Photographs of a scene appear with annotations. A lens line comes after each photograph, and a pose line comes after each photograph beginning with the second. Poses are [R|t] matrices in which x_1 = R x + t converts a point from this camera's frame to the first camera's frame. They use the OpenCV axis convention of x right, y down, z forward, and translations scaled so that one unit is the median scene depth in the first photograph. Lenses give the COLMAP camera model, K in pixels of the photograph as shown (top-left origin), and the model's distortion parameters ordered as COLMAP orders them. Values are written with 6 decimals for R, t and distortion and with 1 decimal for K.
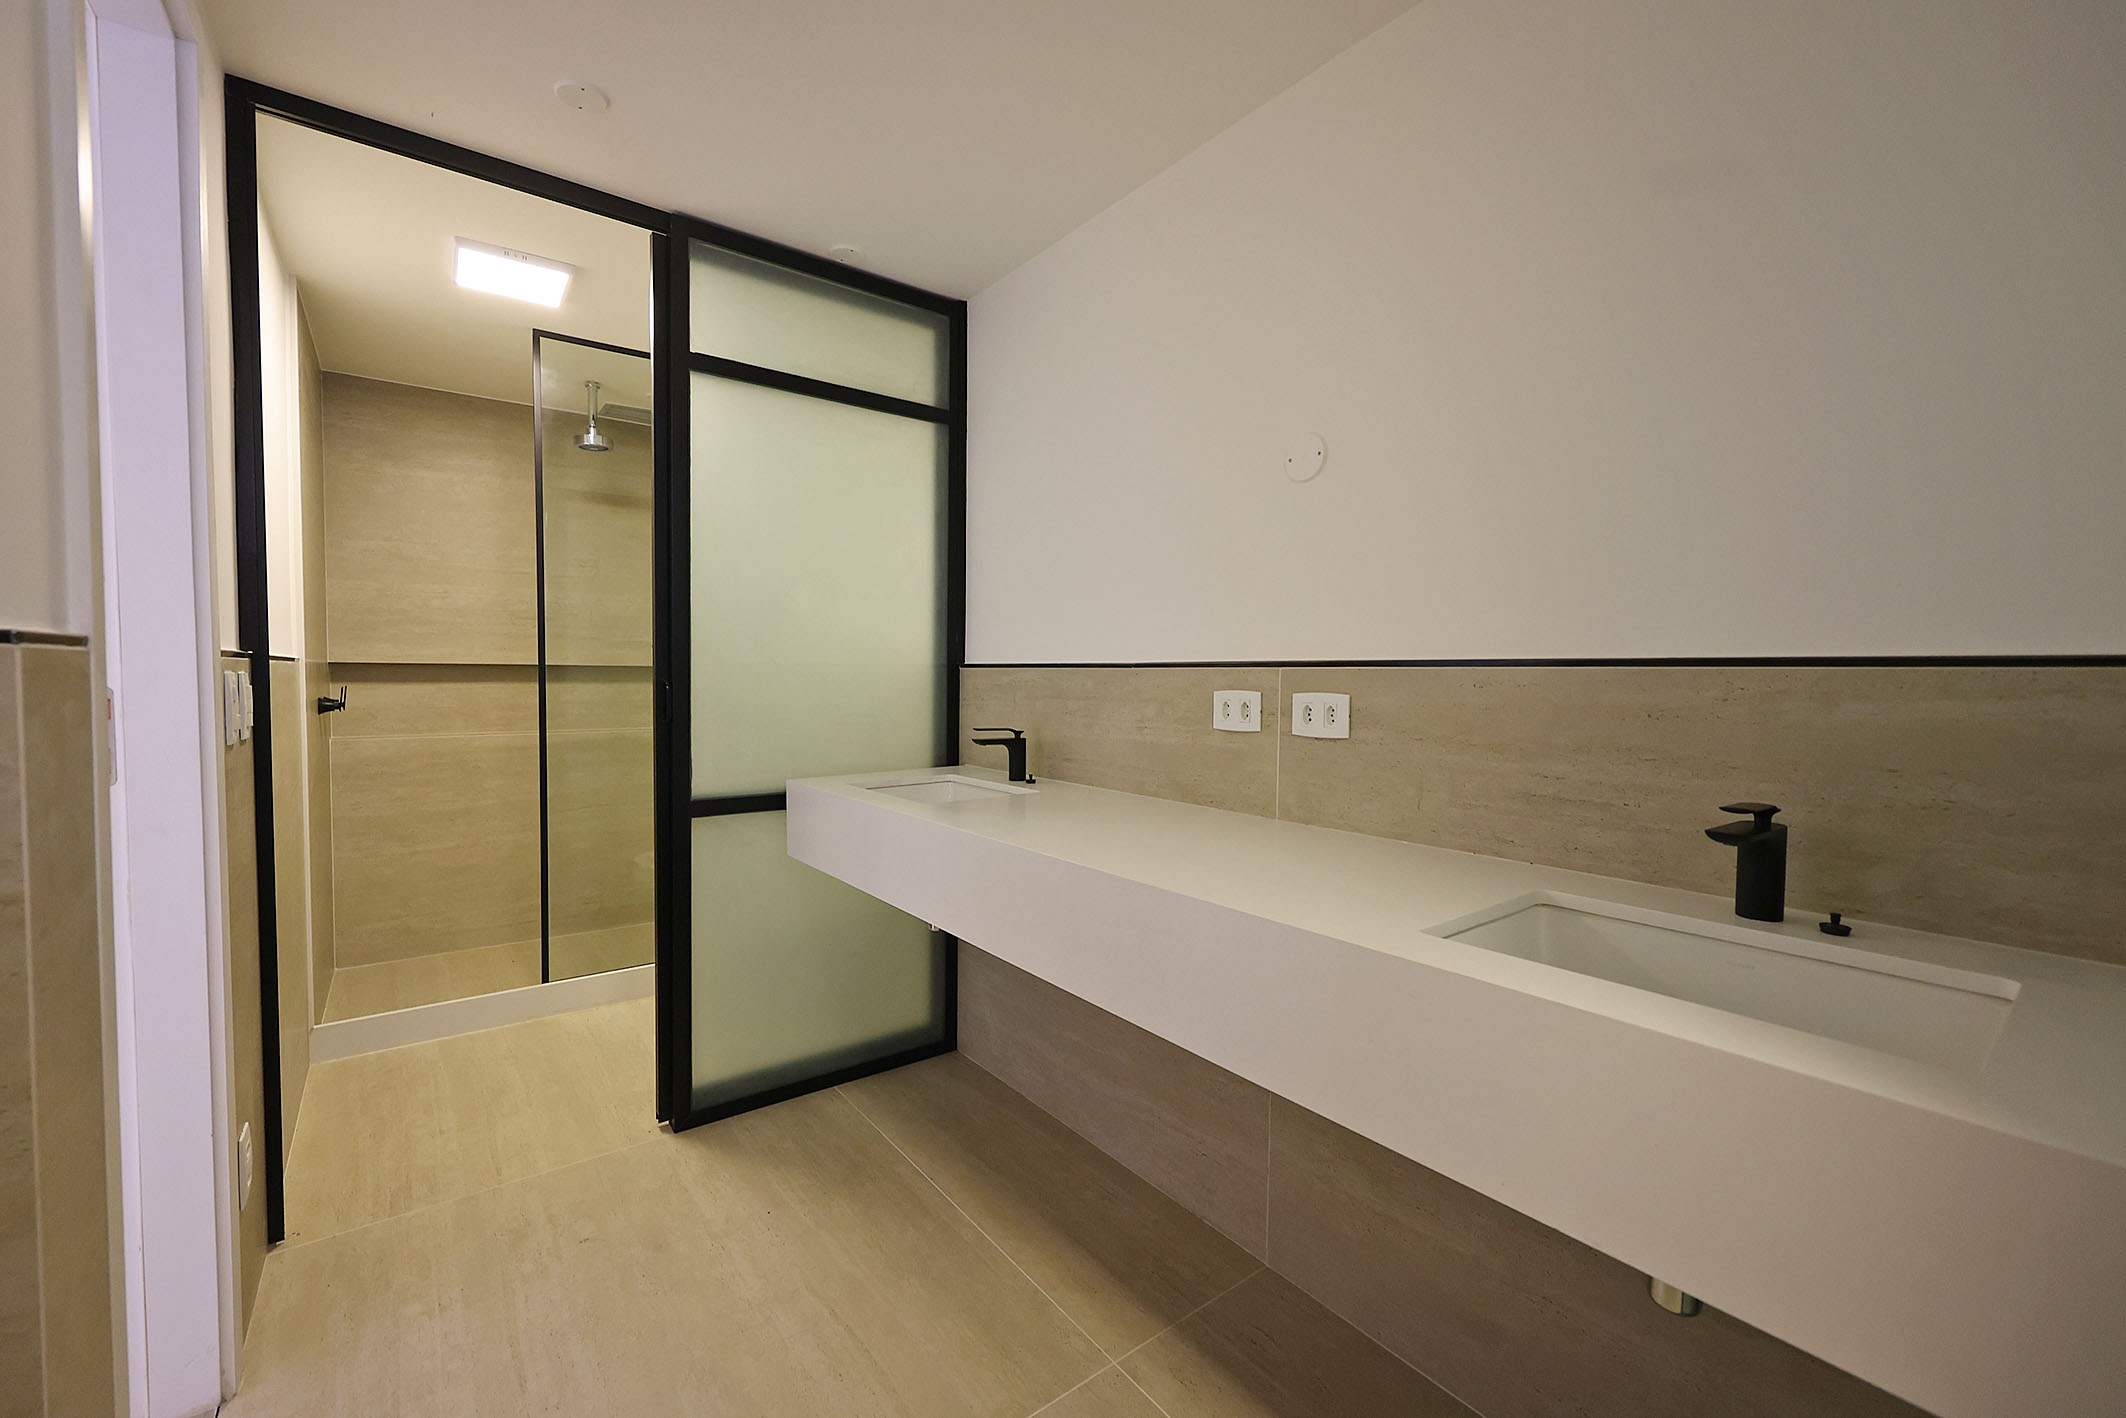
lens RADIAL K [[851.1, 0, 1055.8], [0, 851.1, 706.4], [0, 0, 1]] dist [-0.000638, -0.000032]
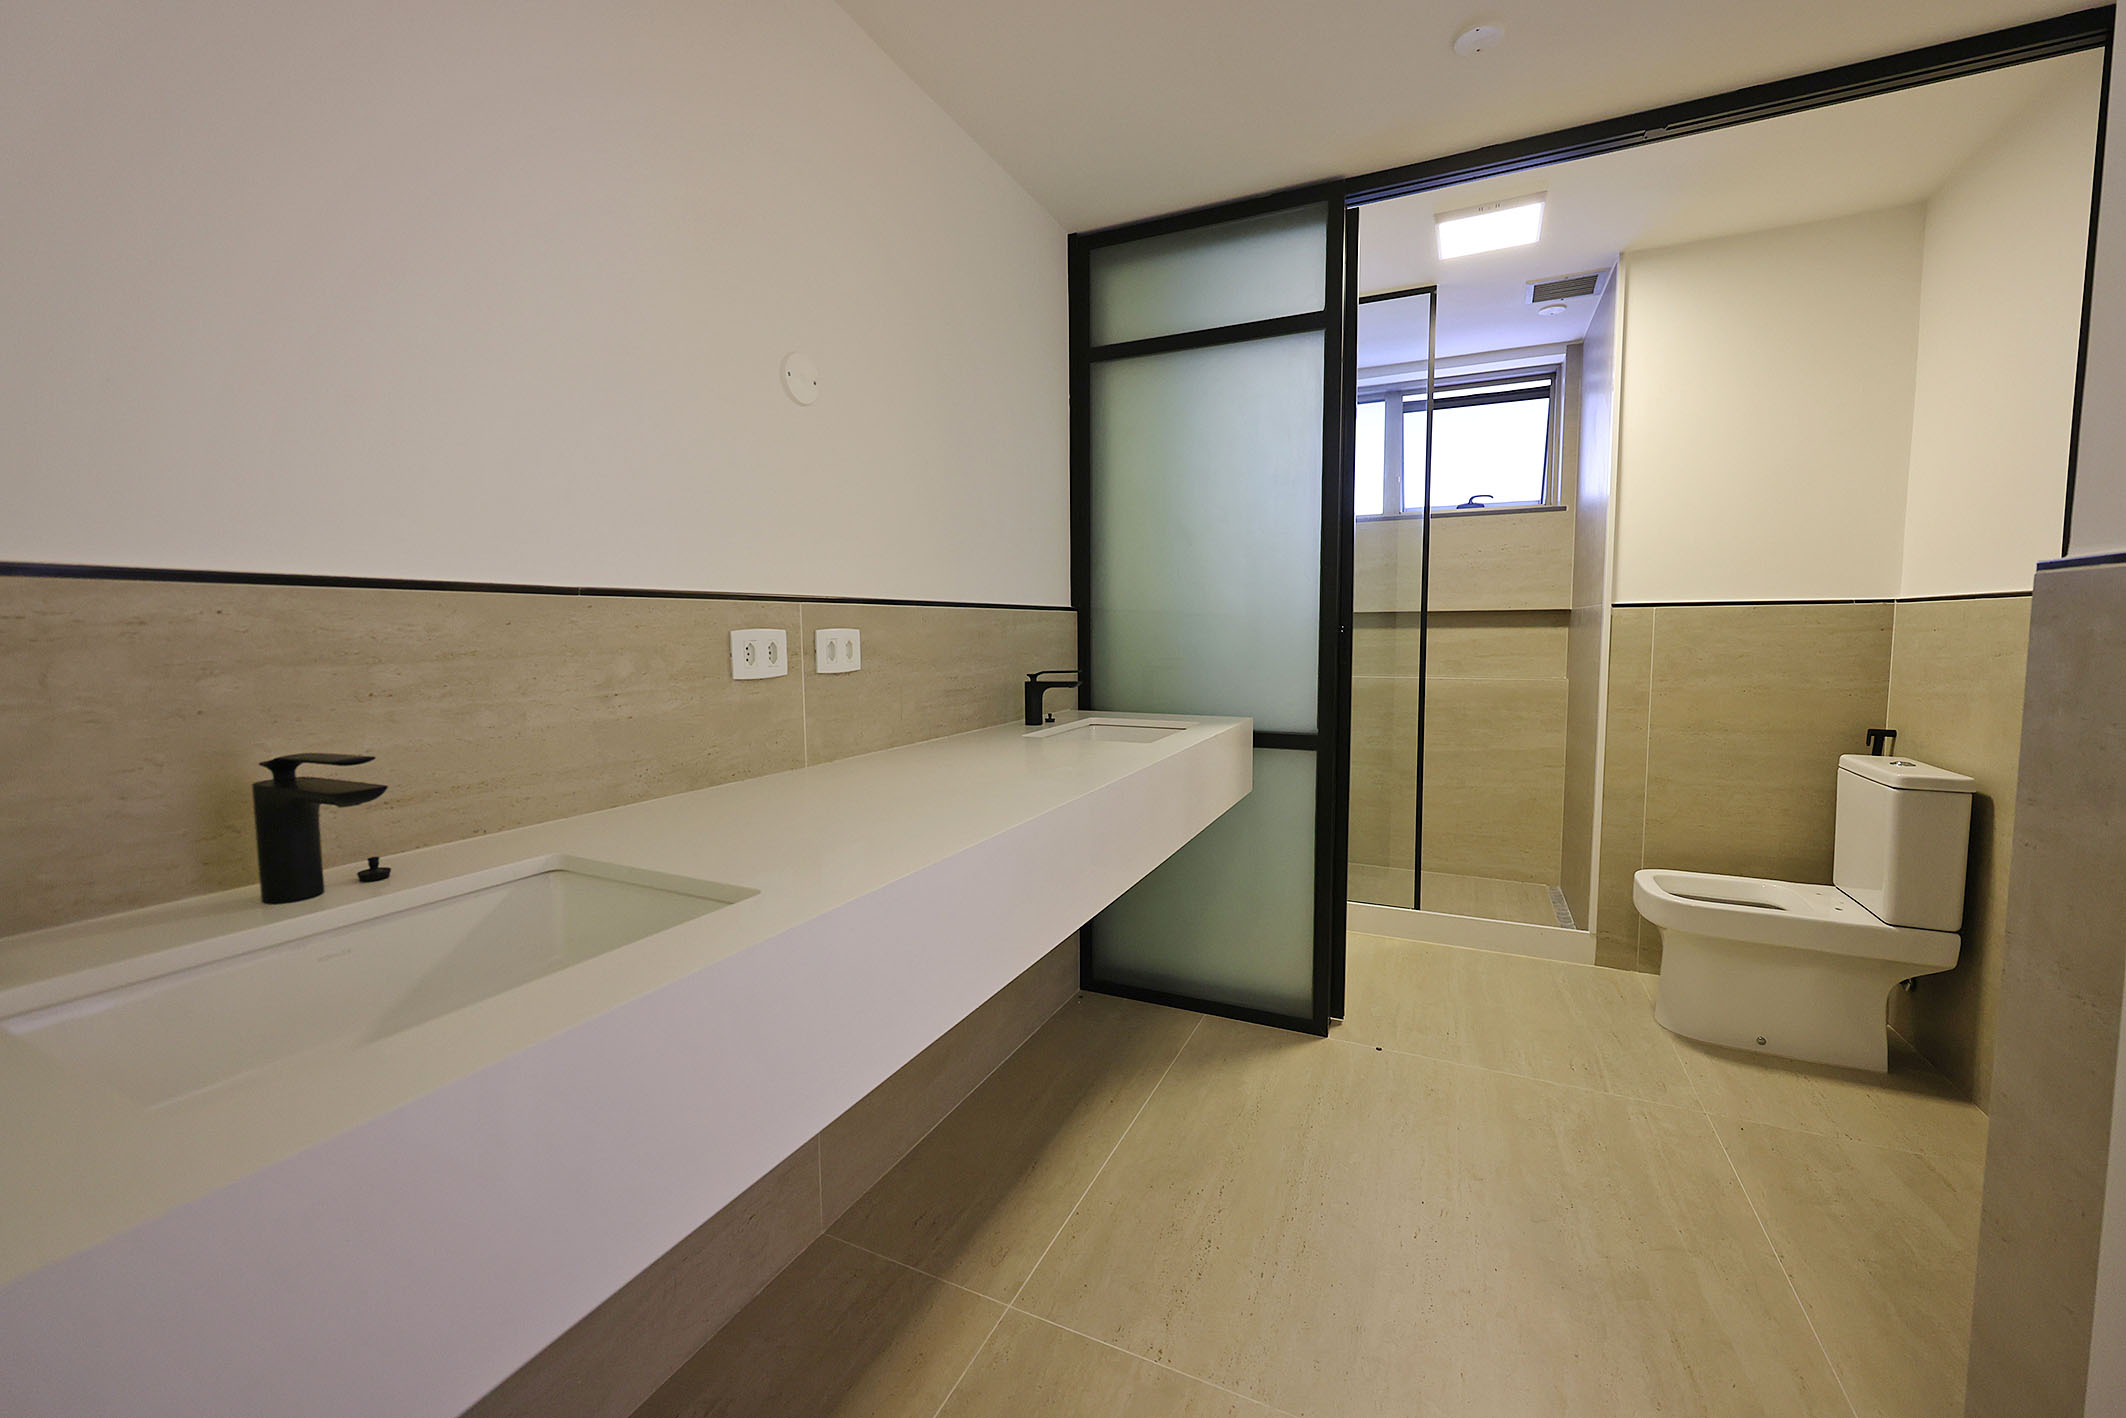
lens RADIAL K [[851.1, 0, 1055.8], [0, 851.1, 706.4], [0, 0, 1]] dist [-0.000638, -0.000032]
pose [[-0.457054, -0.070242, 0.886661, -0.682849], [0.056630, 0.992556, 0.107822, -0.017721], [-0.887634, 0.099492, -0.449674, 1.168746]]
